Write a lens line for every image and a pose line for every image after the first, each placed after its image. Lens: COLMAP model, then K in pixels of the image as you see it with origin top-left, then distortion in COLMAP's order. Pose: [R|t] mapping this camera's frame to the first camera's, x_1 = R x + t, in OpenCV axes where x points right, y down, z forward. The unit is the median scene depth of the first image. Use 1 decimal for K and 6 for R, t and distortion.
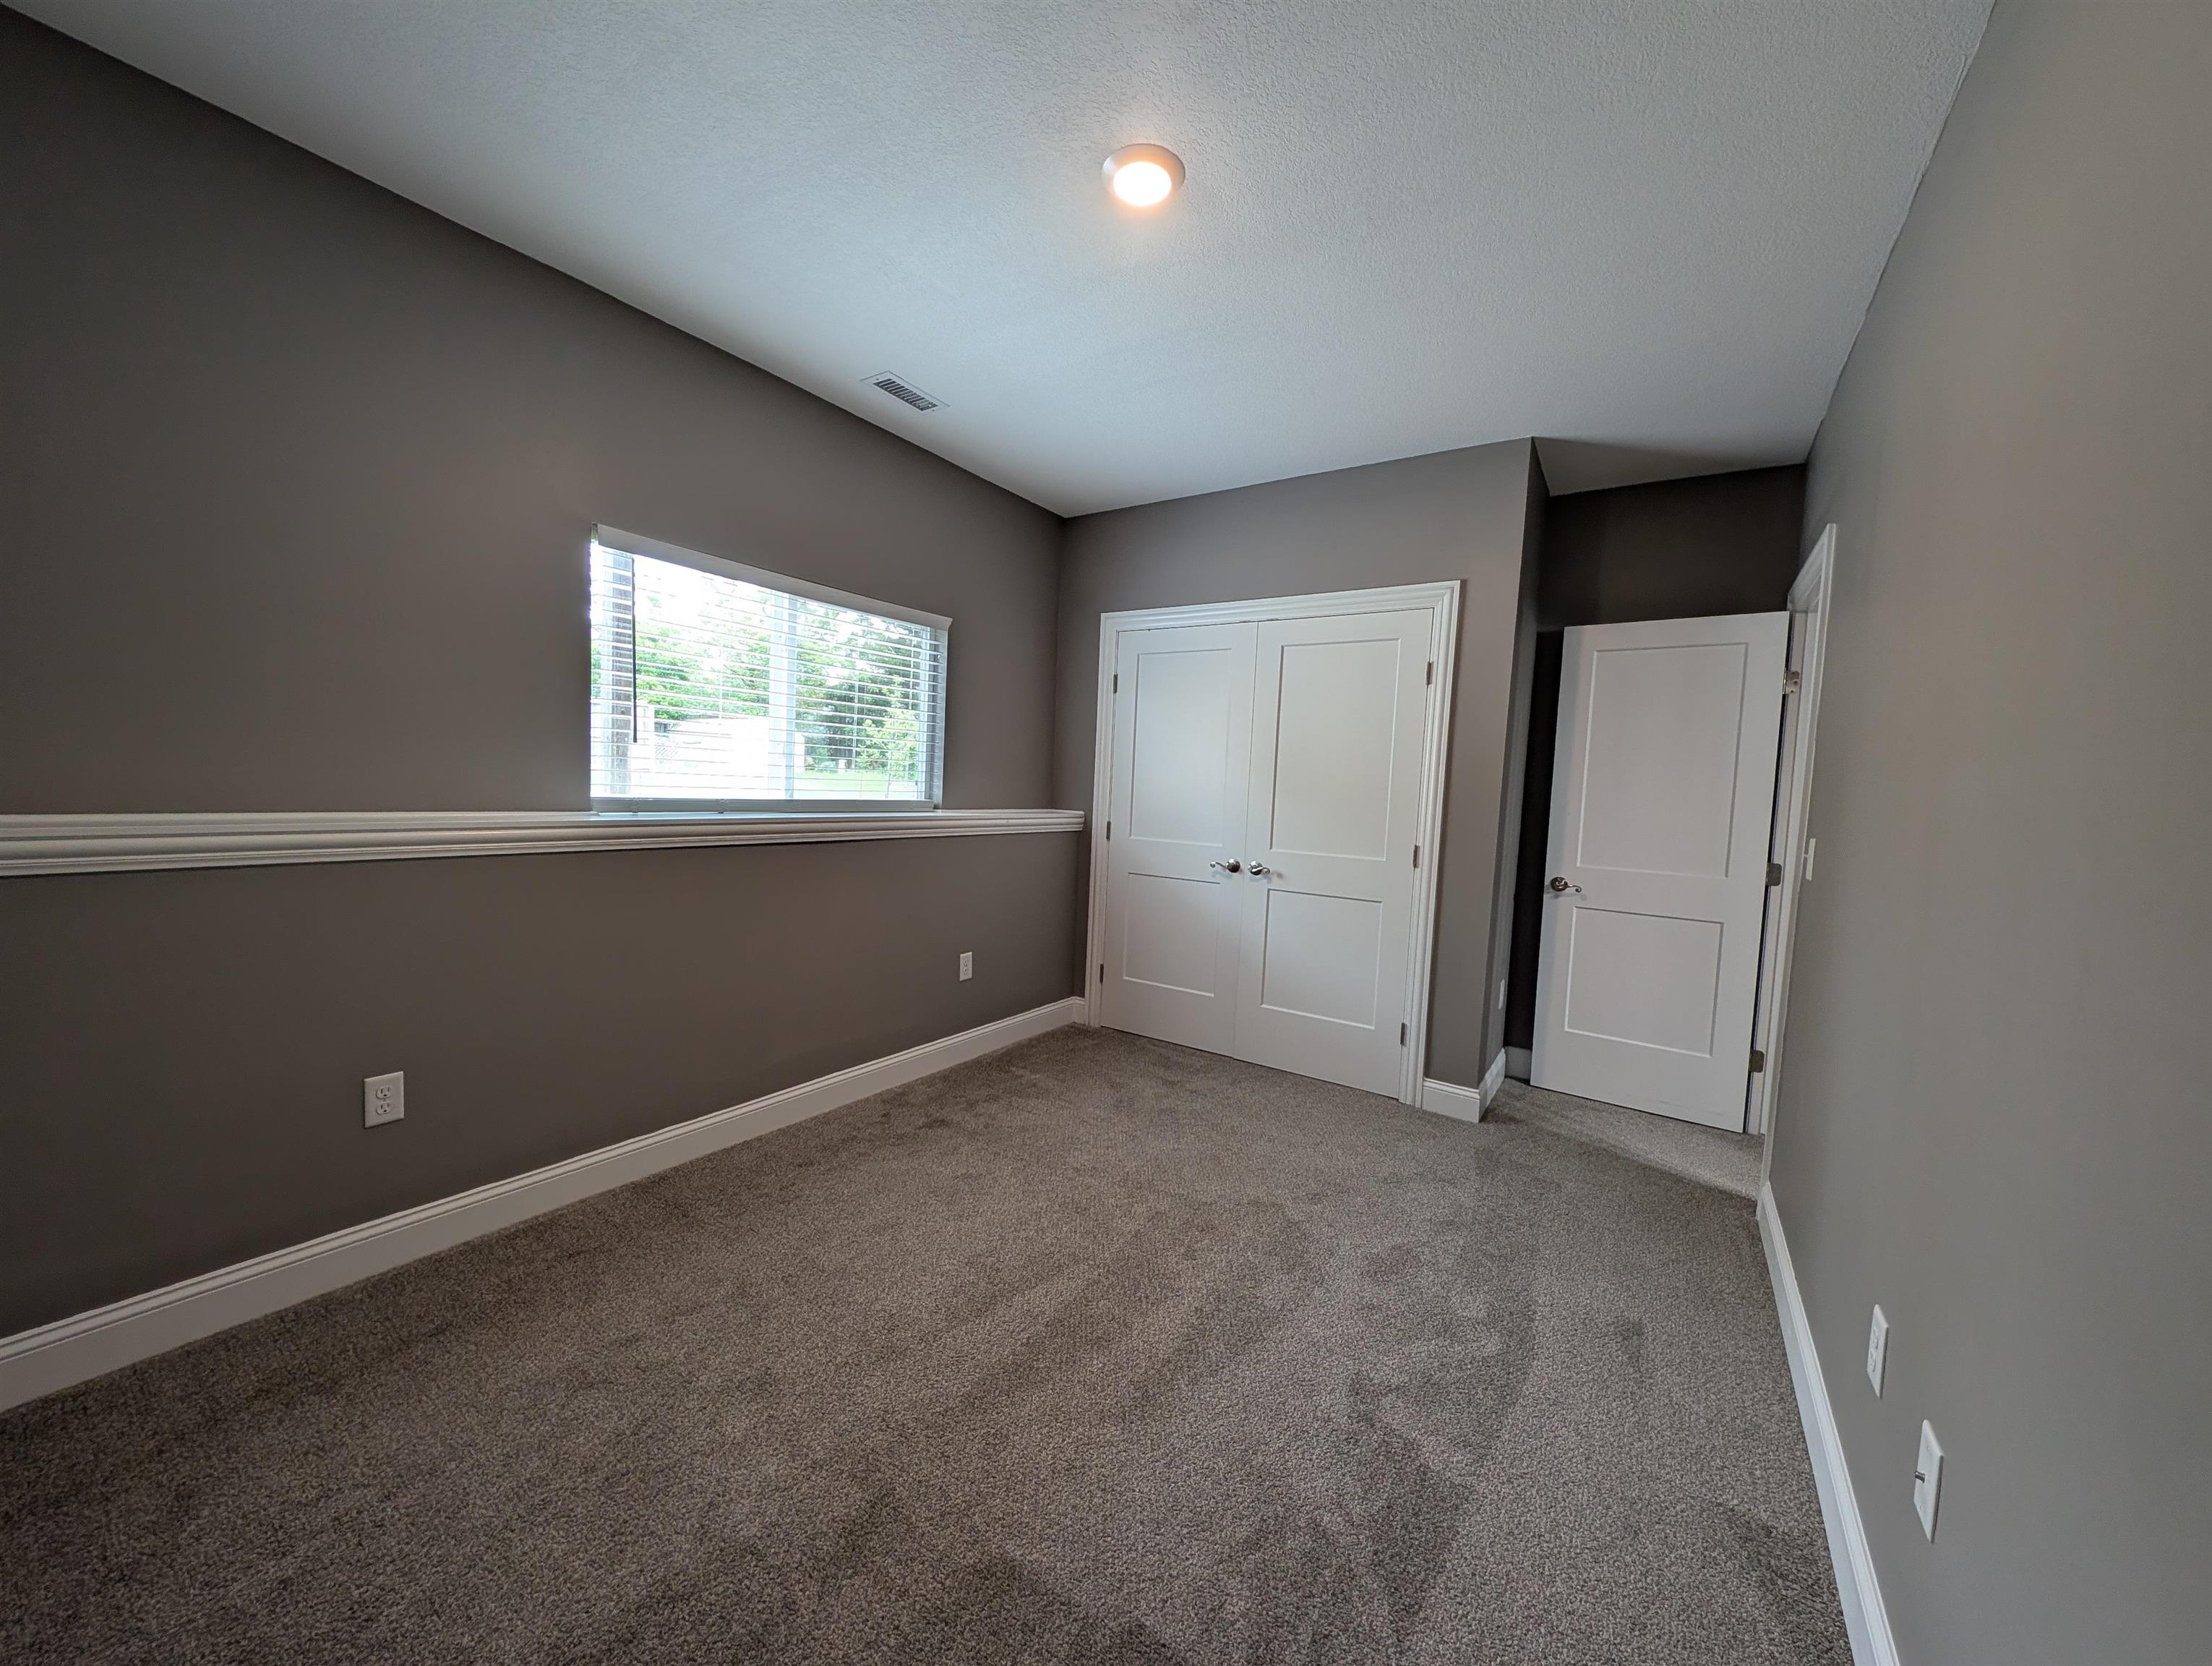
lens RADIAL K [[842.3, 0, 1103.2], [0, 842.3, 833.2], [0, 0, 1]] dist [-0.002342, -0.000347]
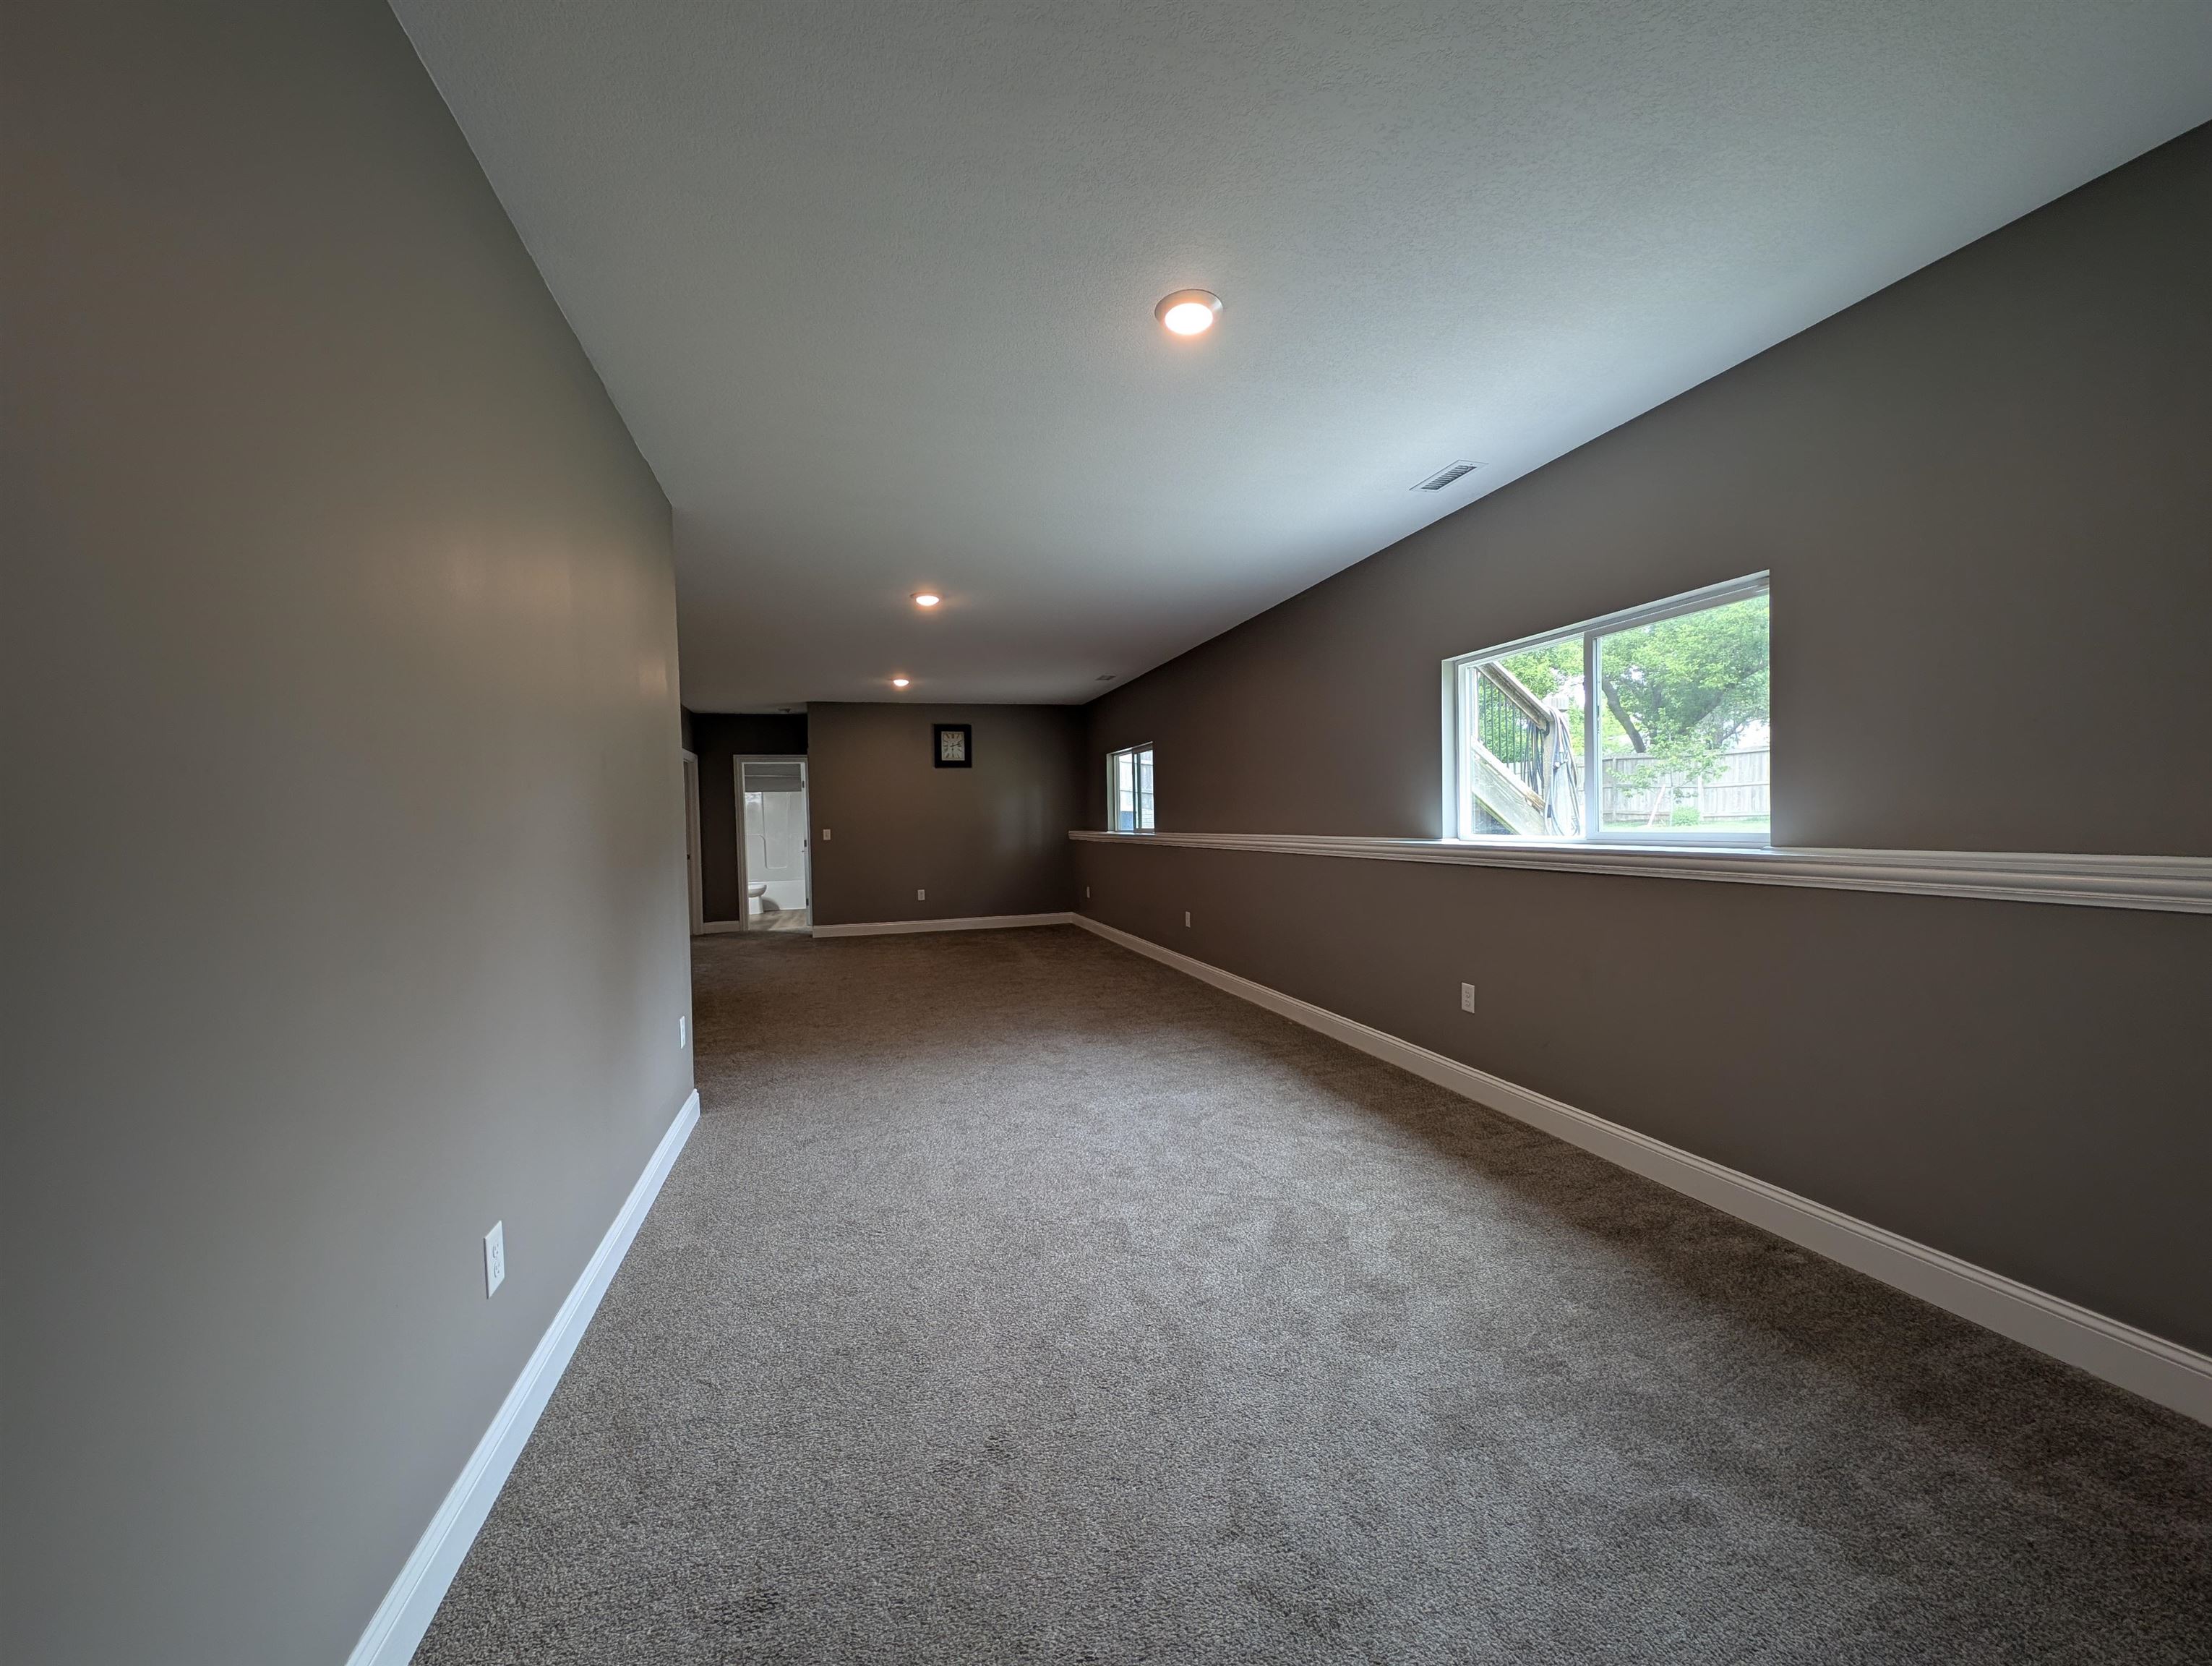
lens RADIAL K [[842.3, 0, 1102.6], [0, 842.3, 830.0], [0, 0, 1]] dist [-0.002342, -0.000347]
pose [[-0.632744, -0.008584, -0.774314, 0.746106], [-0.043567, 0.998749, 0.024530, -0.039001], [0.773135, 0.049256, -0.632326, 1.092168]]
